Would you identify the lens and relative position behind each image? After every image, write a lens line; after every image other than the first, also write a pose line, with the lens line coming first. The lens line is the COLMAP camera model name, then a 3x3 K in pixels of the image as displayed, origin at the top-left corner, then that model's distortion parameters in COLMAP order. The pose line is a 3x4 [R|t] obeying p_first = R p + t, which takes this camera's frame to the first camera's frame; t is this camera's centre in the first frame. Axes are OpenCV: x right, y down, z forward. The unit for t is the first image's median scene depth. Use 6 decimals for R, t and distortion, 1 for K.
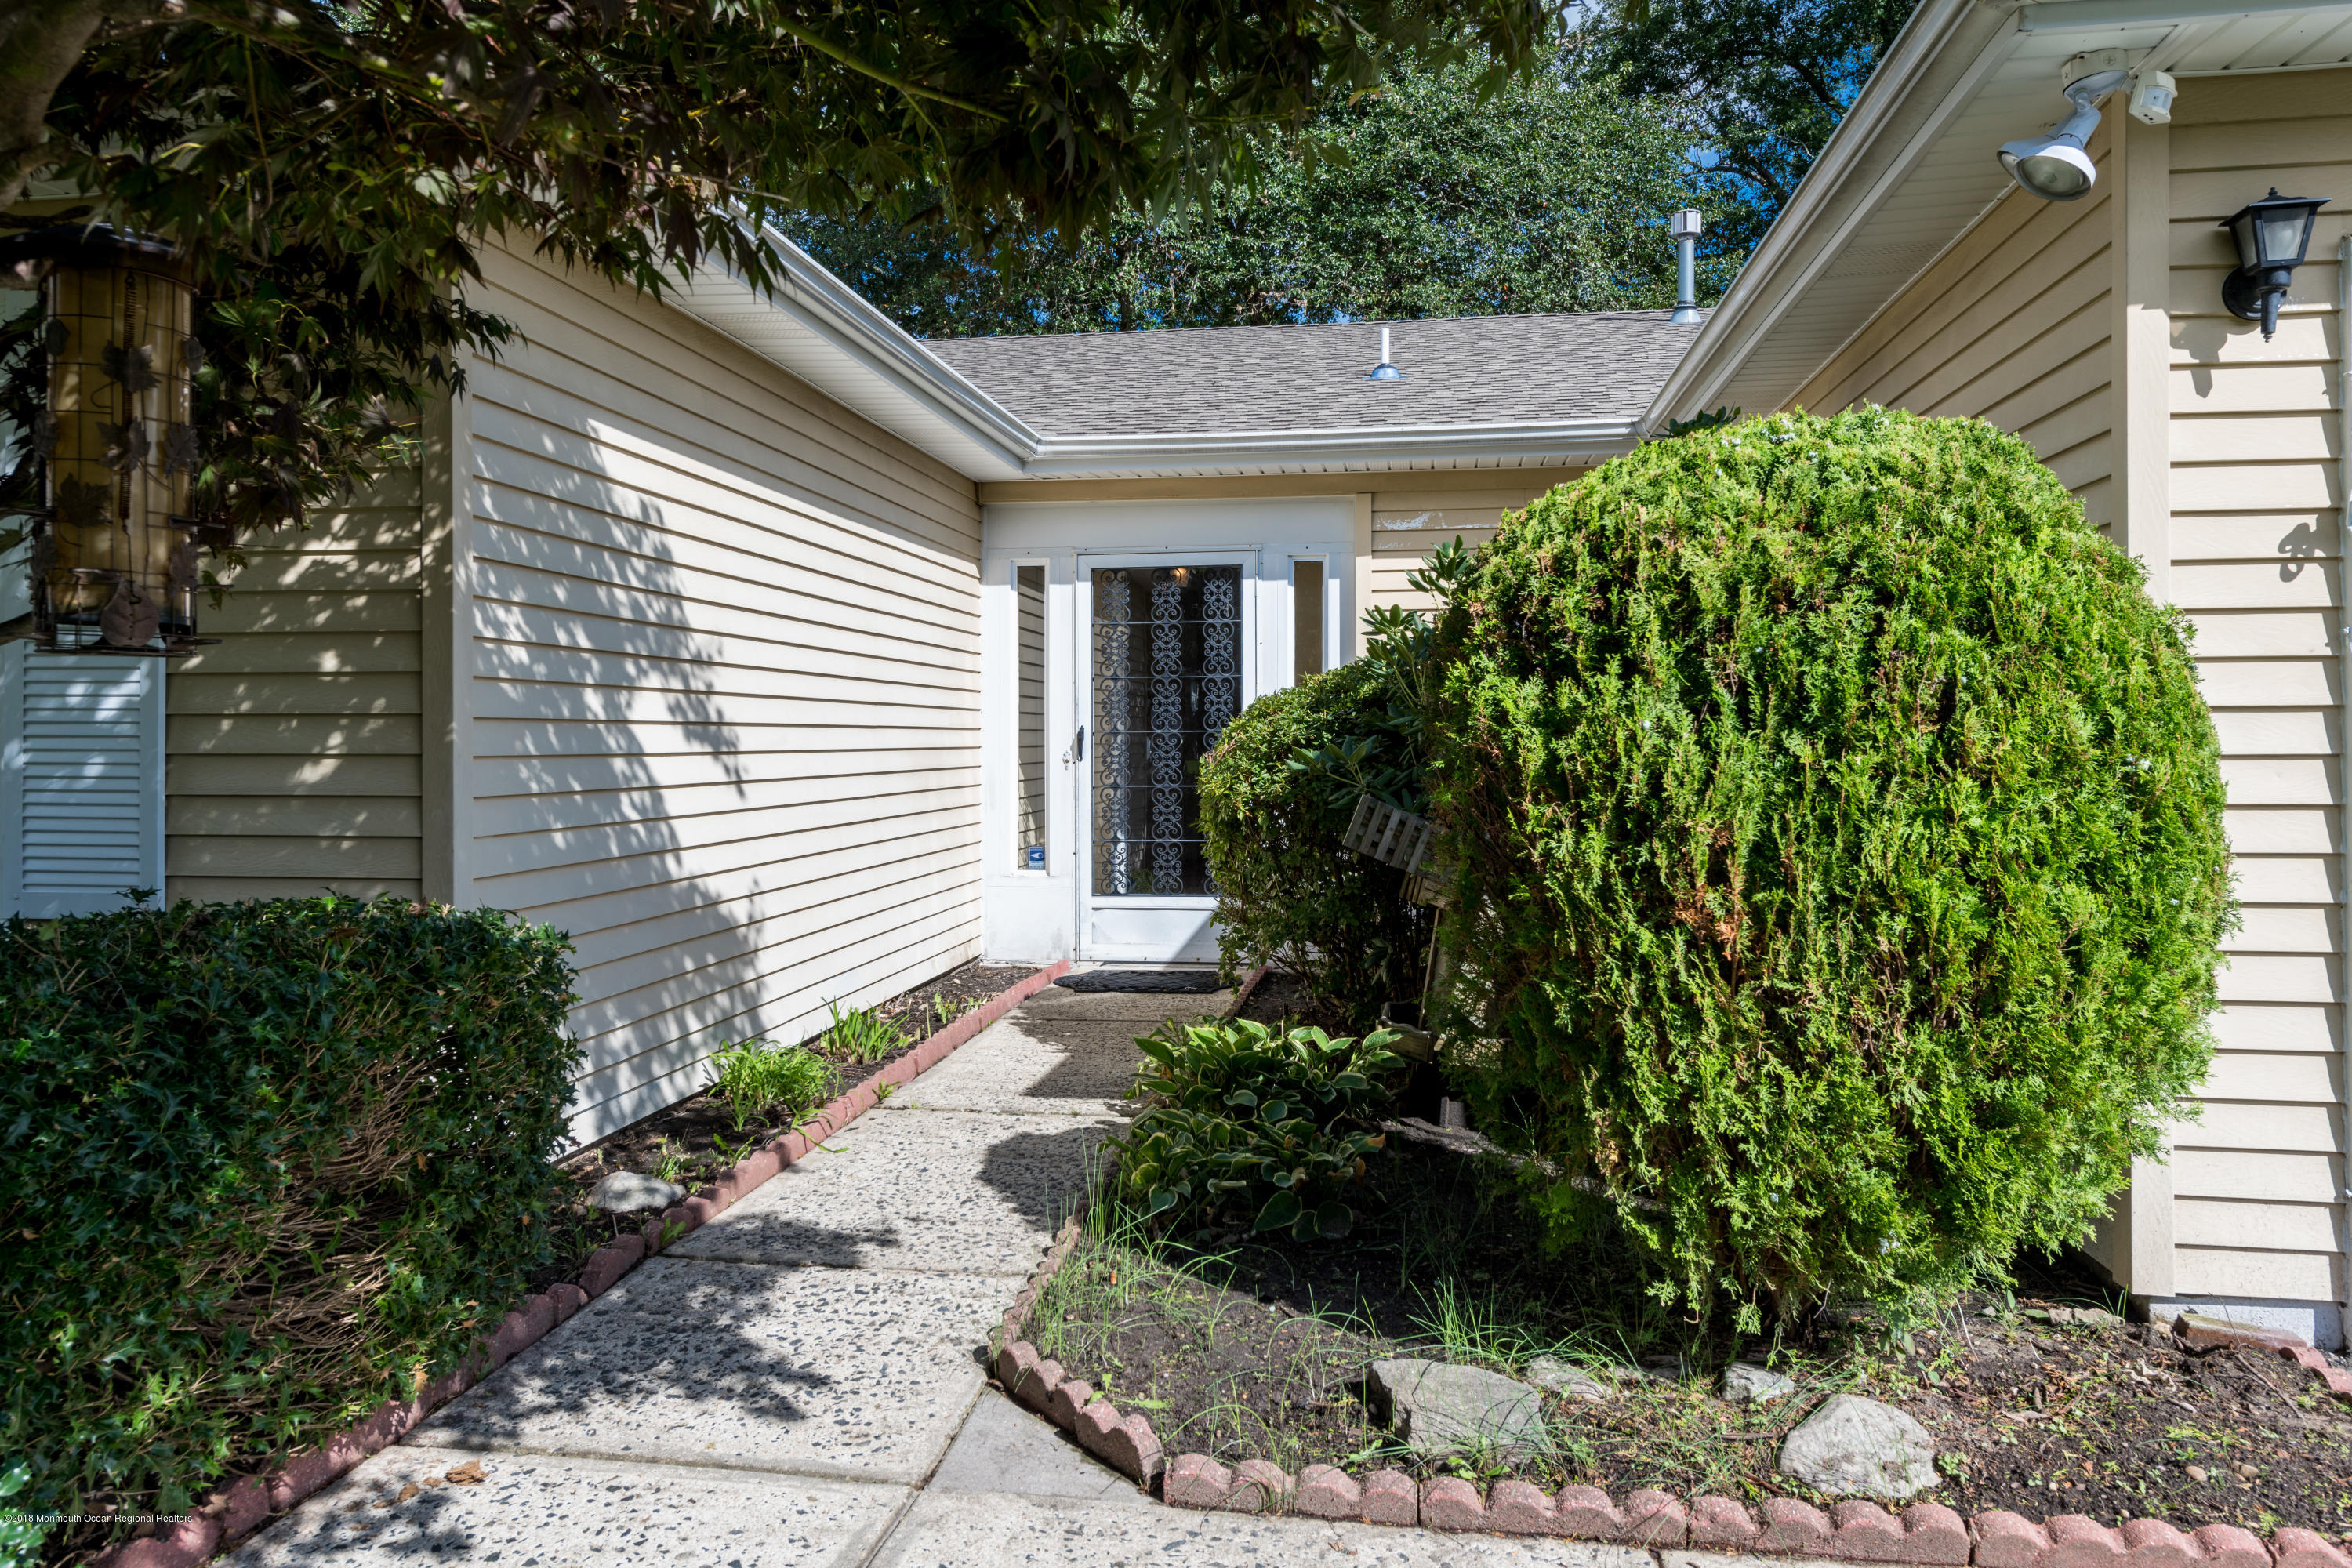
lens RADIAL K [[1589.1, 0, 1171.8], [0, 1589.1, 714.4], [0, 0, 1]] dist [0.005362, -0.001877]
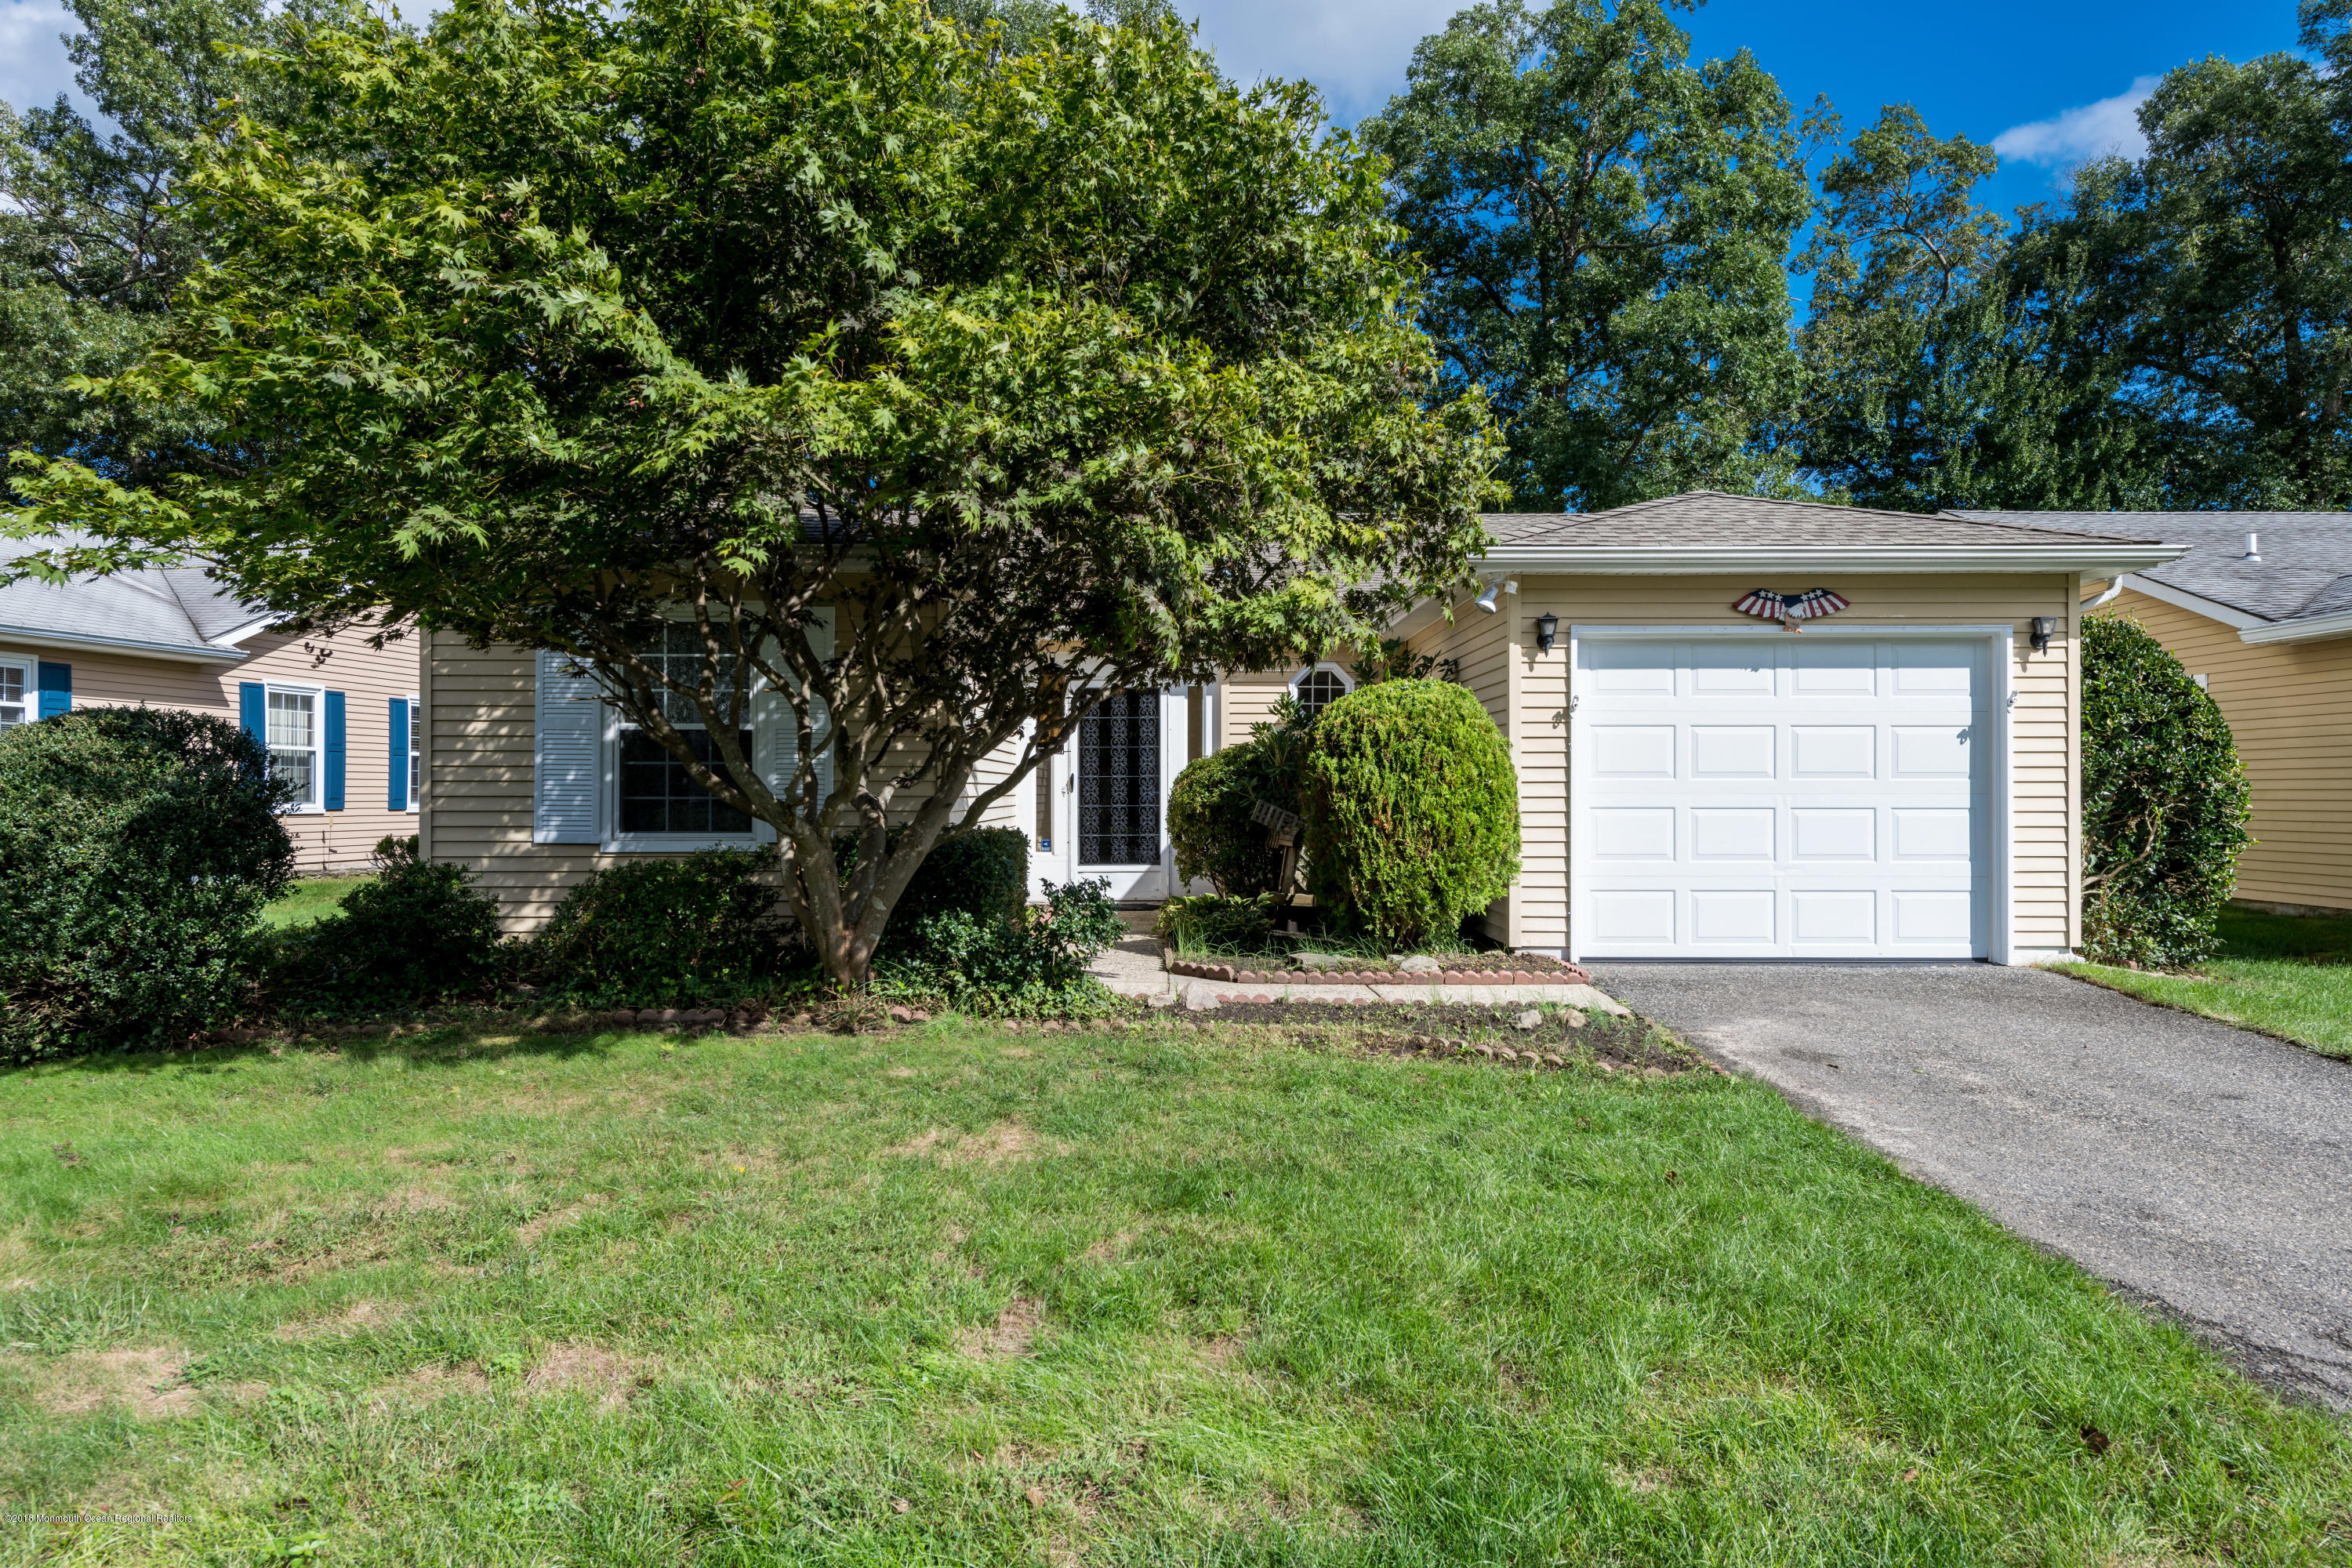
lens RADIAL K [[1621.8, 0, 1176.0], [0, 1621.8, 784.0], [0, 0, 1]] dist [-0.000615, 0.000018]
pose [[0.985195, 0.004023, 0.171392, -0.771177], [-0.005719, 0.999939, 0.009400, 0.004013], [-0.171343, -0.010241, 0.985158, -2.598709]]
